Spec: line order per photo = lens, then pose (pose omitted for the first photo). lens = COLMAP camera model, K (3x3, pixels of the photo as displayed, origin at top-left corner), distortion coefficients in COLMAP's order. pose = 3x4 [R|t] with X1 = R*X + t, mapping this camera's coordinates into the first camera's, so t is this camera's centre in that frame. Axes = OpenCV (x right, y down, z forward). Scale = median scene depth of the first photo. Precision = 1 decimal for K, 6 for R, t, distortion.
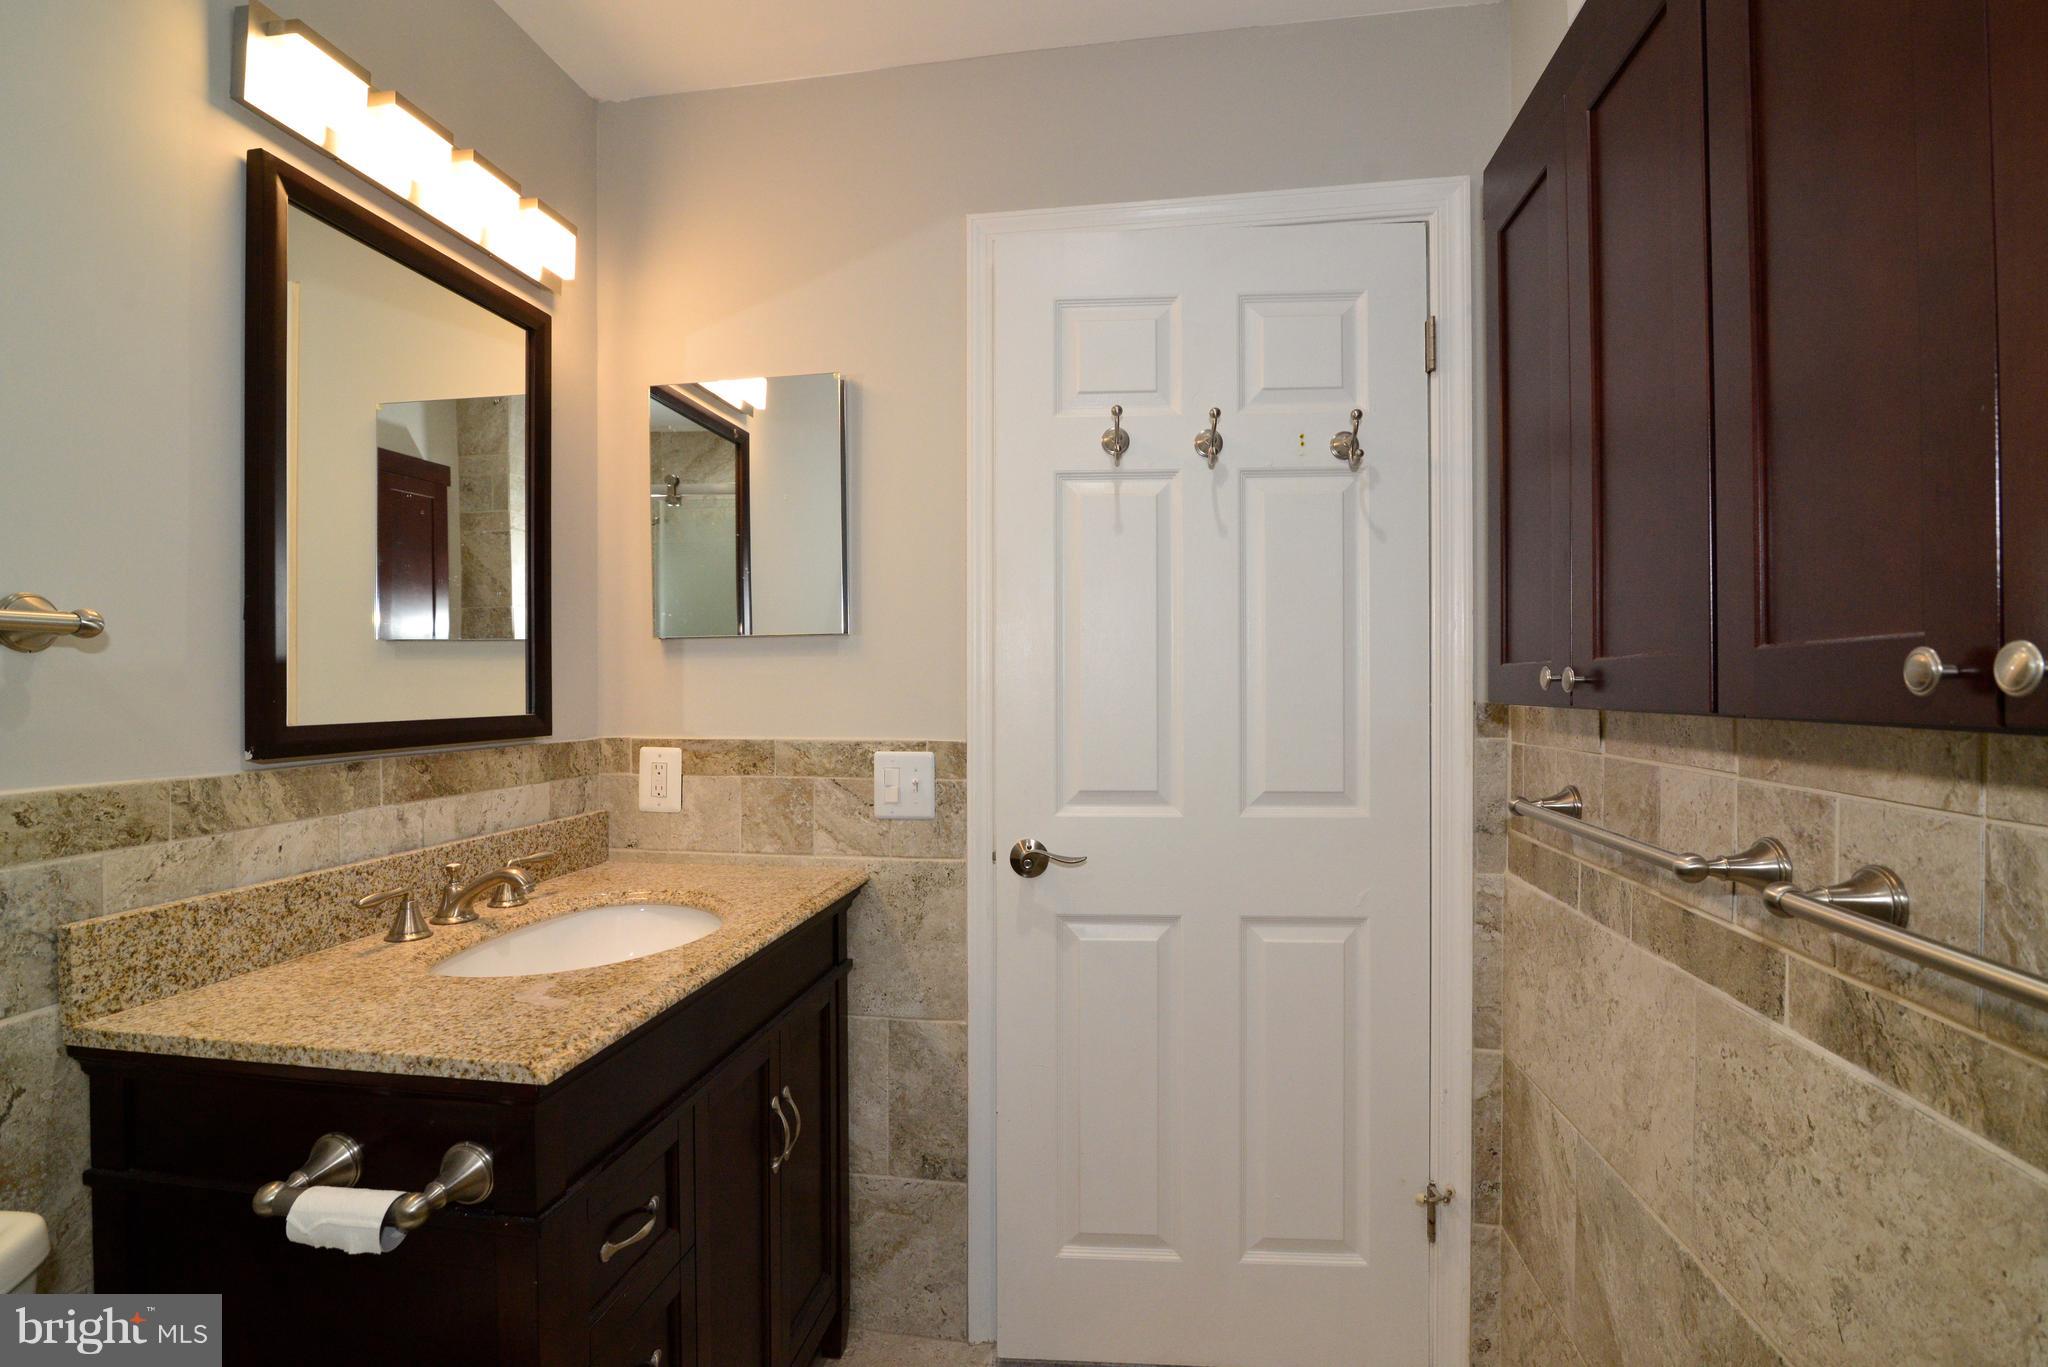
lens RADIAL K [[931.4, 0, 1006.9], [0, 931.4, 686.0], [0, 0, 1]] dist [-0.018812, 0.000129]
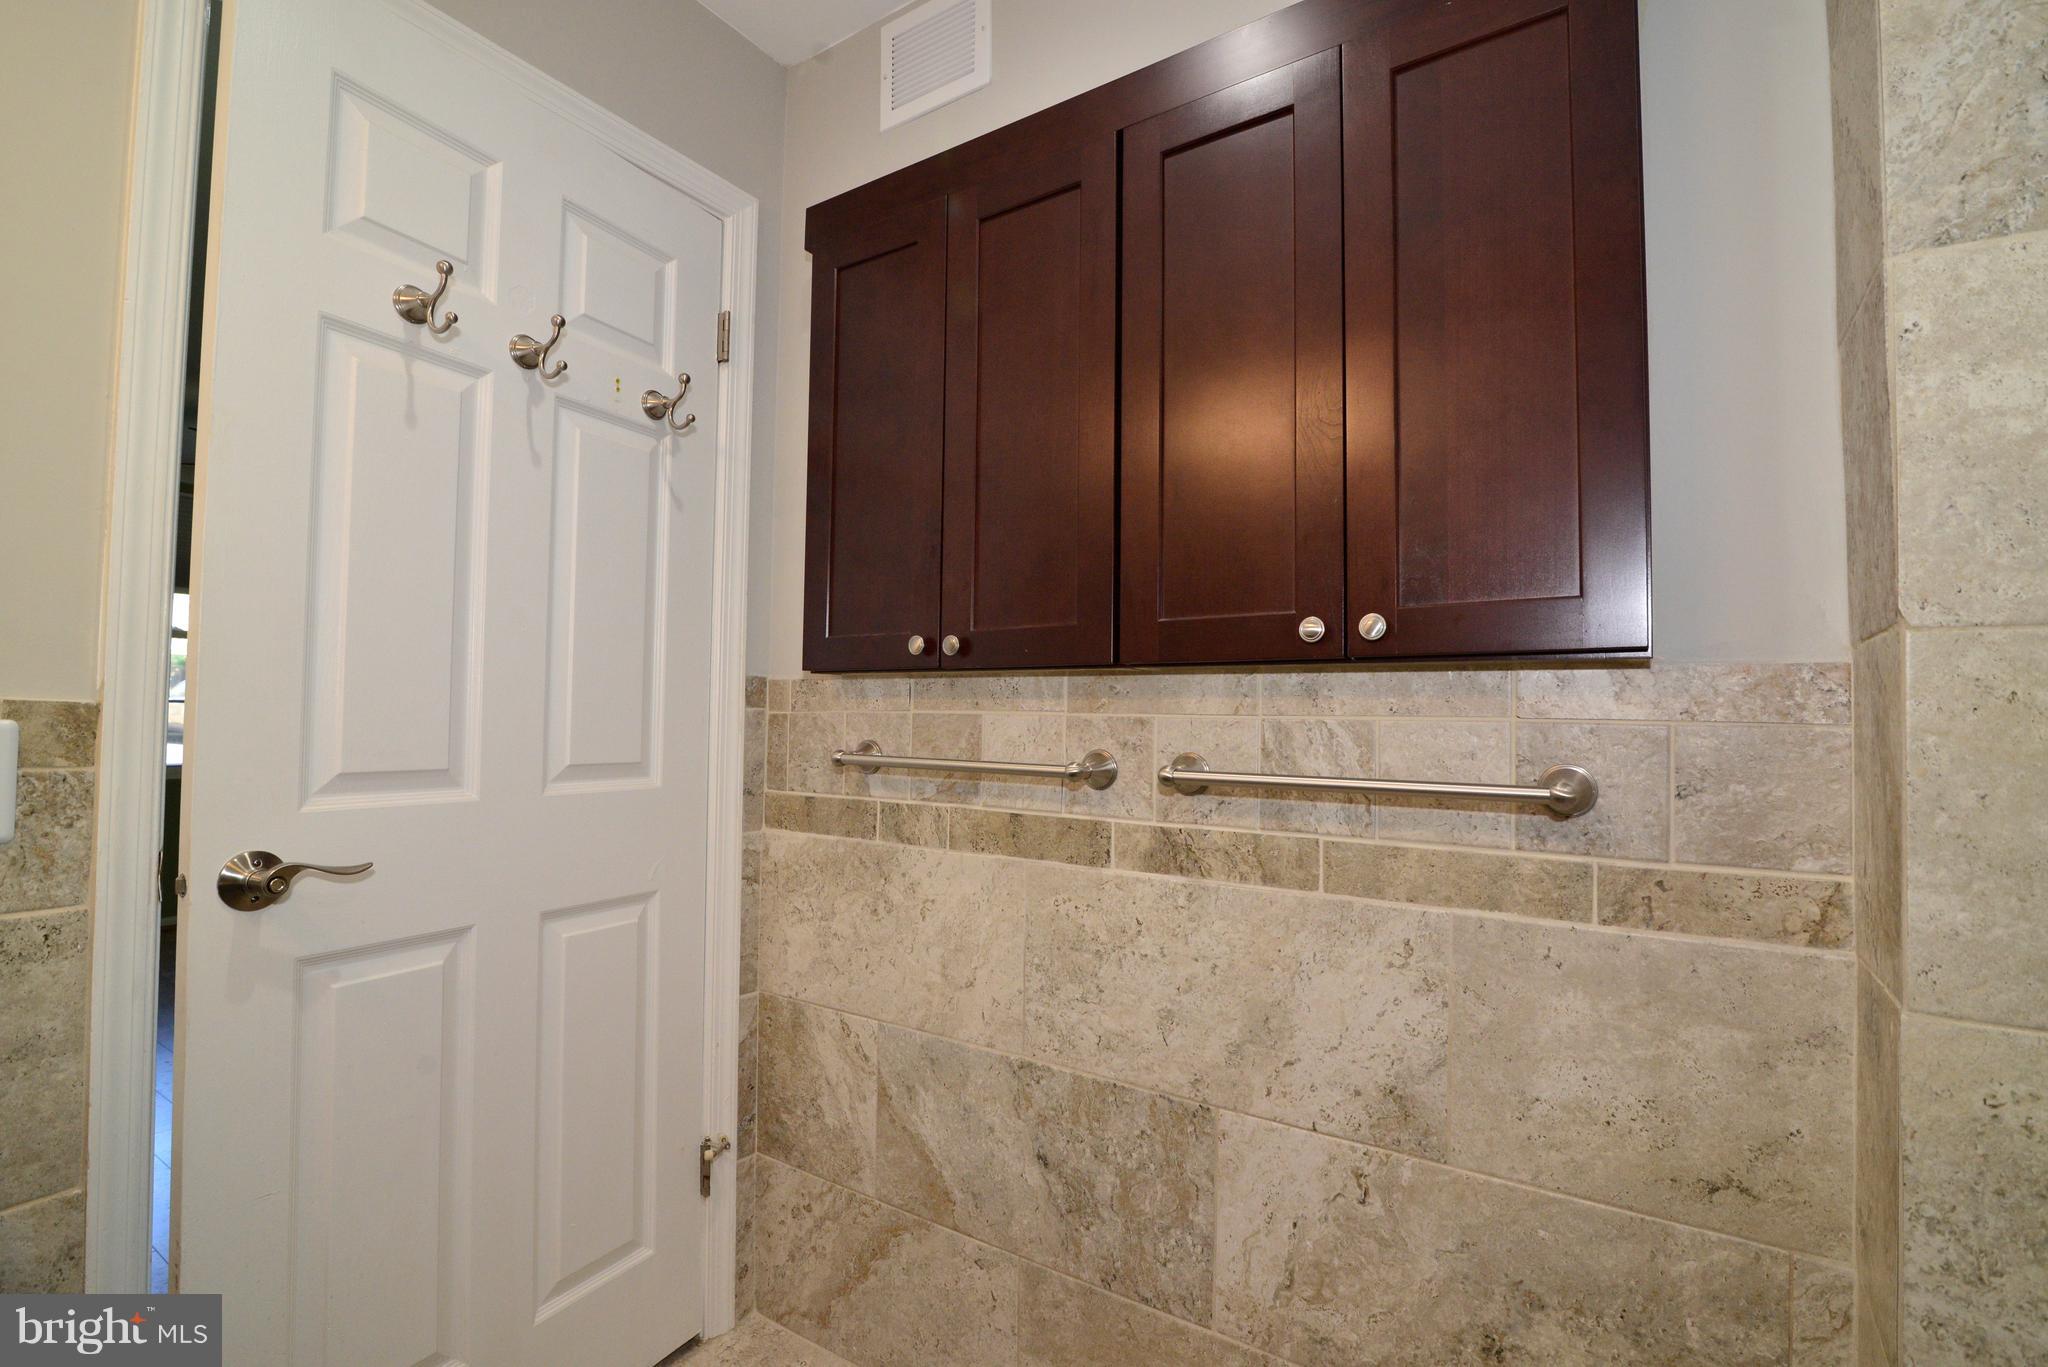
lens RADIAL K [[931.4, 0, 1007.4], [0, 931.4, 687.0], [0, 0, 1]] dist [-0.018812, 0.000129]
pose [[0.417999, 0.041352, 0.907506, -0.361689], [-0.019870, 0.999141, -0.036376, 0.065685], [-0.908230, -0.002827, 0.418461, 0.265960]]
